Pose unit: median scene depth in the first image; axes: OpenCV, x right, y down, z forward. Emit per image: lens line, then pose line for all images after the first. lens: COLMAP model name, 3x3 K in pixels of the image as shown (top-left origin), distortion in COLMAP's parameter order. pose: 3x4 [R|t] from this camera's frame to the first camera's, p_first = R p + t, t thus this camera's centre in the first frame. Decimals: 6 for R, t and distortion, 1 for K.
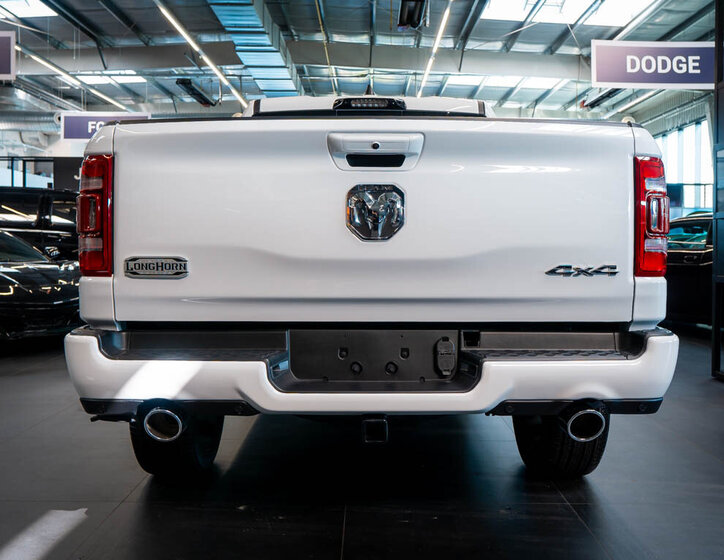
lens RADIAL K [[706.2, 0, 362.1], [0, 706.2, 272.5], [0, 0, 1]] dist [0.002966, -0.018233]
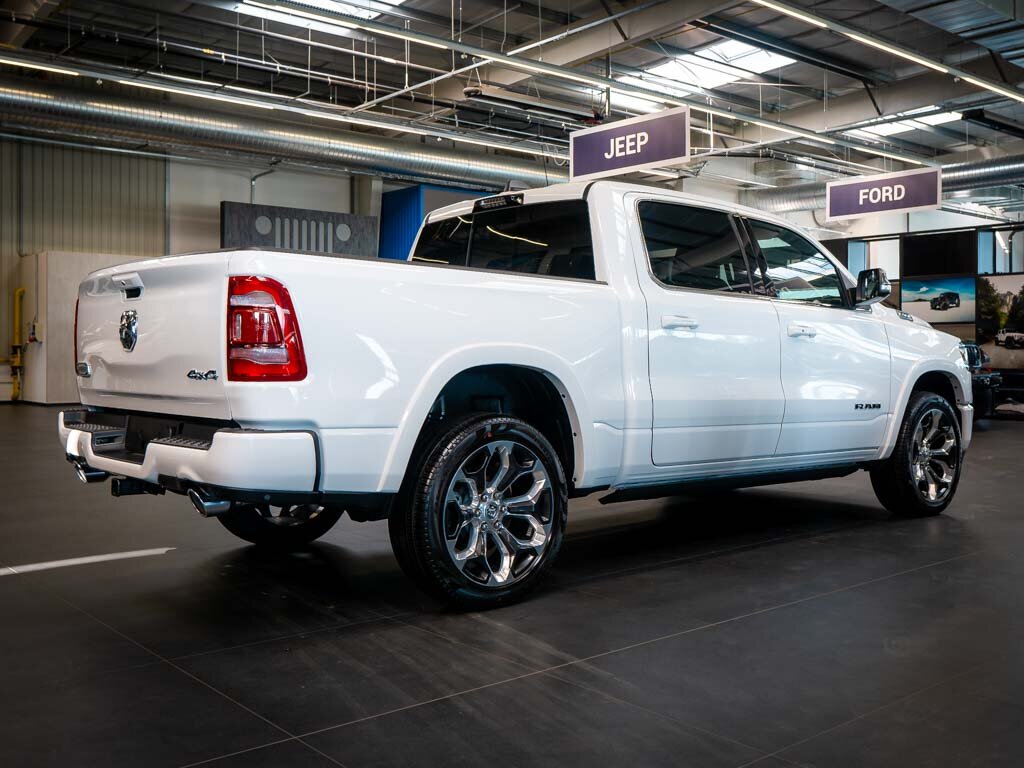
lens RADIAL K [[1039.9, 0, 512.0], [0, 1039.9, 384.0], [0, 0, 1]] dist [0.001779, -0.000181]
pose [[0.640172, 0.016554, -0.768053, 1.097588], [-0.027099, 0.999632, -0.001042, 0.000302], [0.767754, 0.021481, 0.640385, 0.146913]]
